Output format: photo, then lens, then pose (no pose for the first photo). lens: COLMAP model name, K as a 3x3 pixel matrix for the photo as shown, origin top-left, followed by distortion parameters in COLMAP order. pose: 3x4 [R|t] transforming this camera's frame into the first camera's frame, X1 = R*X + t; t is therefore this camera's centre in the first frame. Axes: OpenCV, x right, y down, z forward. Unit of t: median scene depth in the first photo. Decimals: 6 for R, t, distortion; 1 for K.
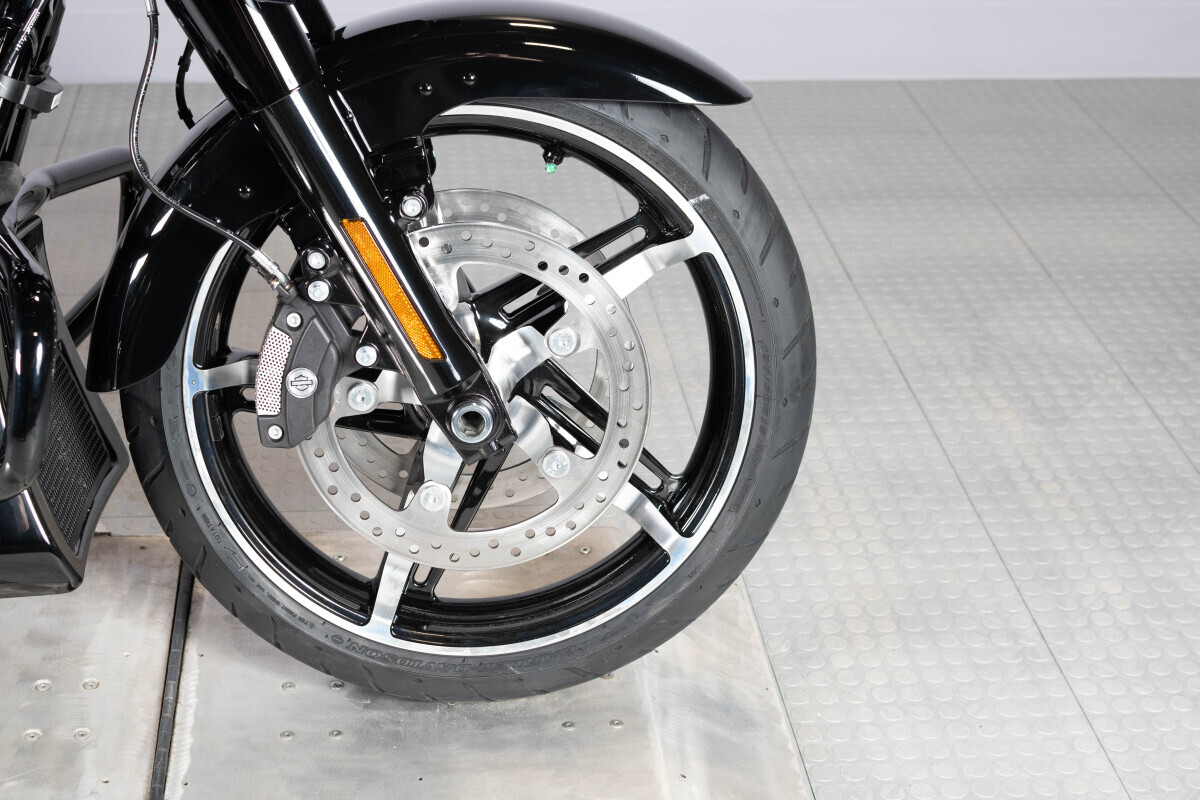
lens RADIAL K [[2013.9, 0, 554.9], [0, 2013.9, 396.2], [0, 0, 1]] dist [-0.005197, -0.234142]
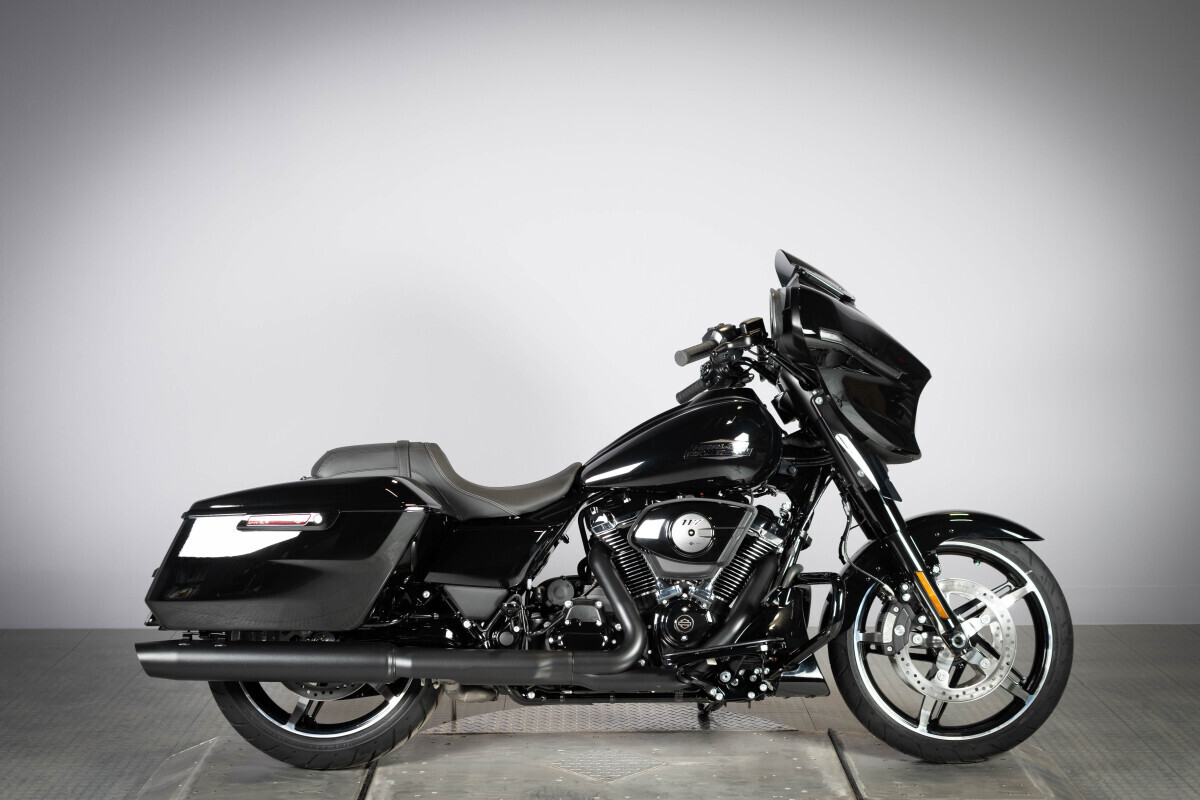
lens RADIAL K [[2013.9, 0, 554.9], [0, 2013.9, 396.2], [0, 0, 1]] dist [-0.005197, -0.234142]
pose [[0.995048, -0.025681, -0.096023, -0.323329], [-0.013154, 0.923529, -0.383303, 0.786850], [0.098523, 0.382668, 0.918618, -1.842061]]
